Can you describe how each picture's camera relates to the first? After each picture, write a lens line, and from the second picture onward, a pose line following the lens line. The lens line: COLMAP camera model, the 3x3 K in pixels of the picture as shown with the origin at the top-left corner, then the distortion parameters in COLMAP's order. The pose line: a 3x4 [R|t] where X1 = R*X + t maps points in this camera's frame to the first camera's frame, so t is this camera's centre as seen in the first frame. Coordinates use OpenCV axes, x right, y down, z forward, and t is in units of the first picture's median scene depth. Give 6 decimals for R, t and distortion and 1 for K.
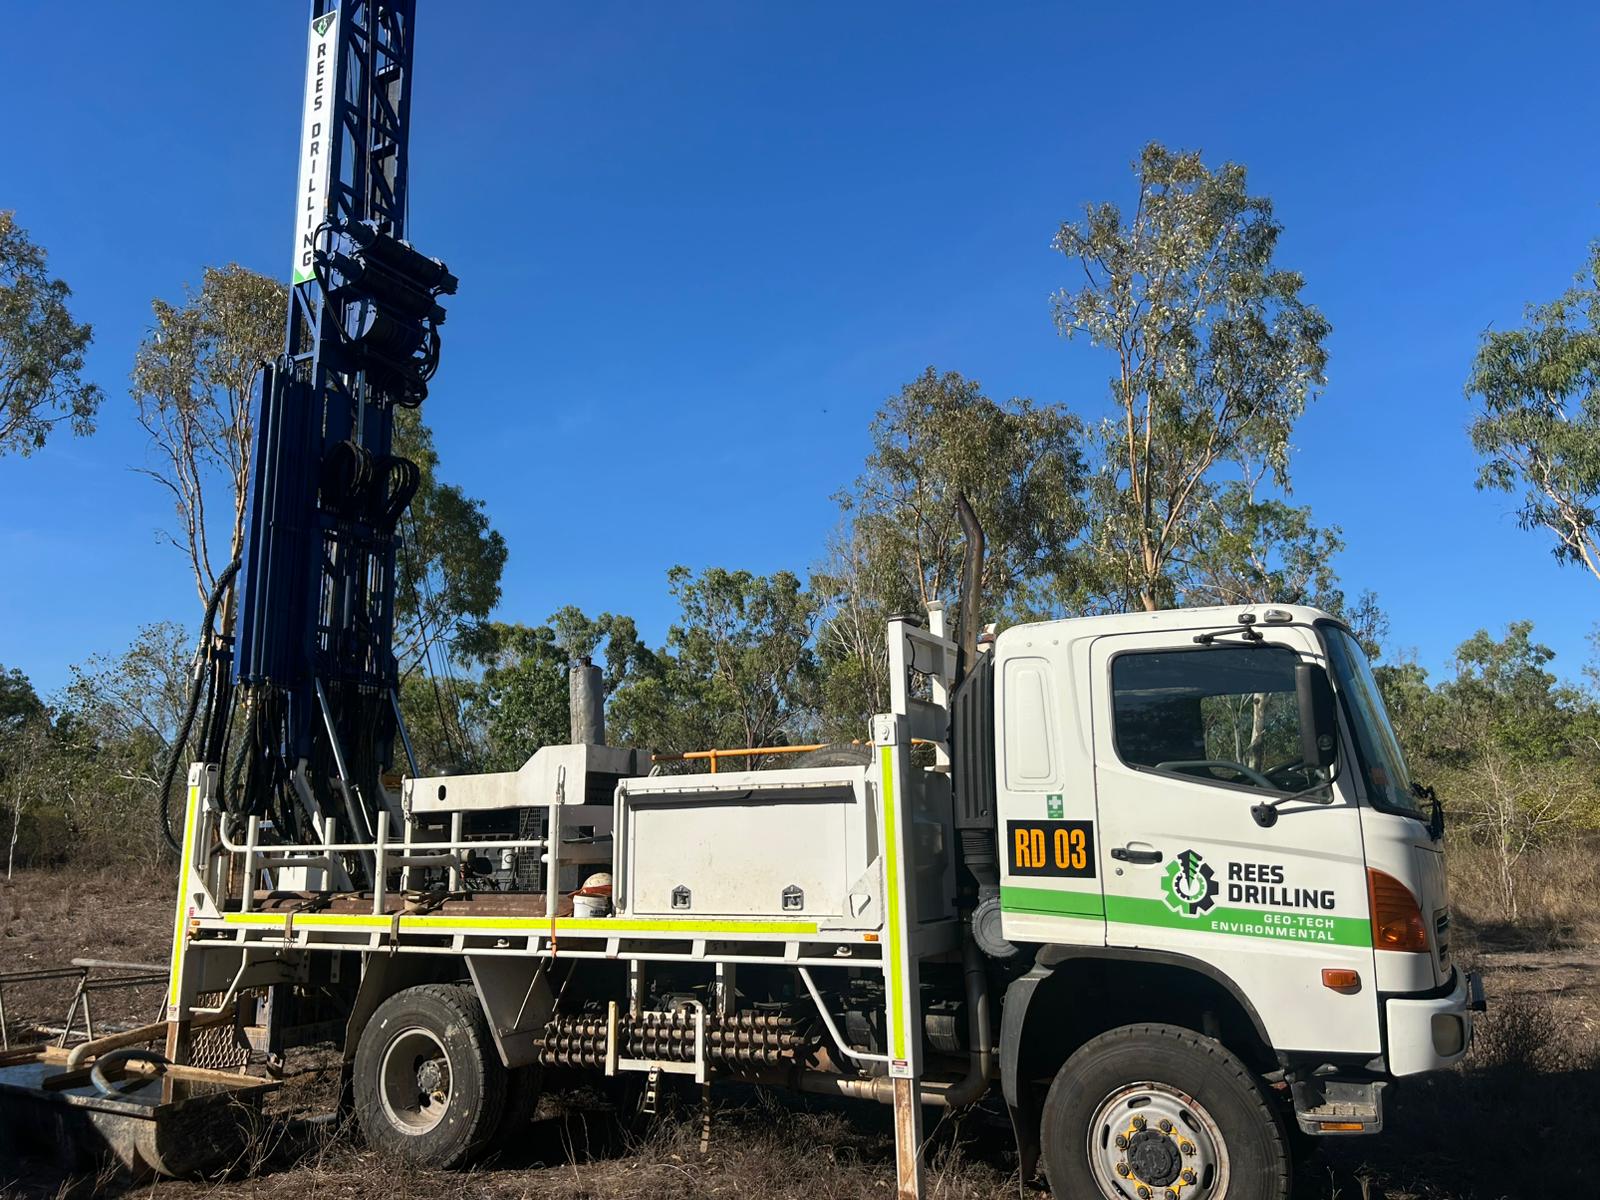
lens RADIAL K [[1407.2, 0, 802.0], [0, 1407.2, 521.5], [0, 0, 1]] dist [0.027011, -0.014130]
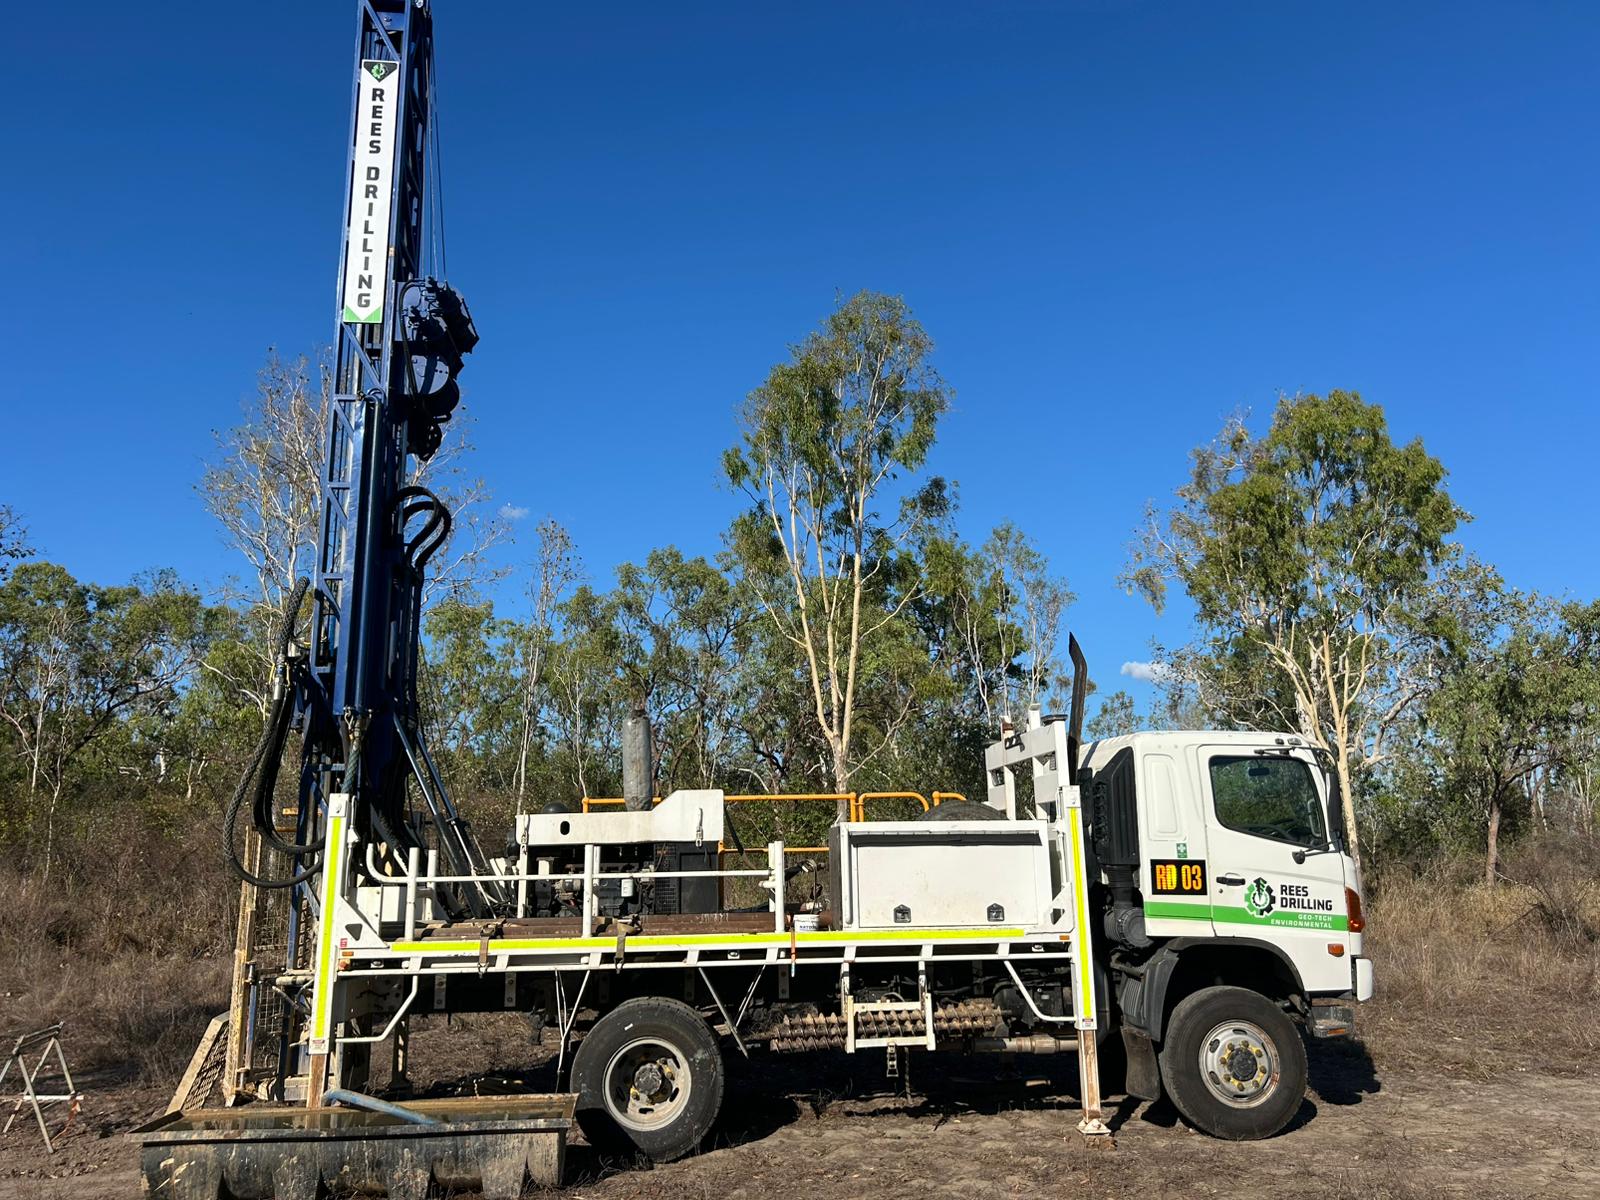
lens RADIAL K [[1169.2, 0, 800.0], [0, 1169.2, 600.0], [0, 0, 1]] dist [0.082428, -0.149705]
pose [[0.790967, 0.131783, 0.597499, -0.908687], [-0.135747, 0.989989, -0.038649, 0.029598], [-0.596611, -0.050538, 0.800938, 0.188112]]
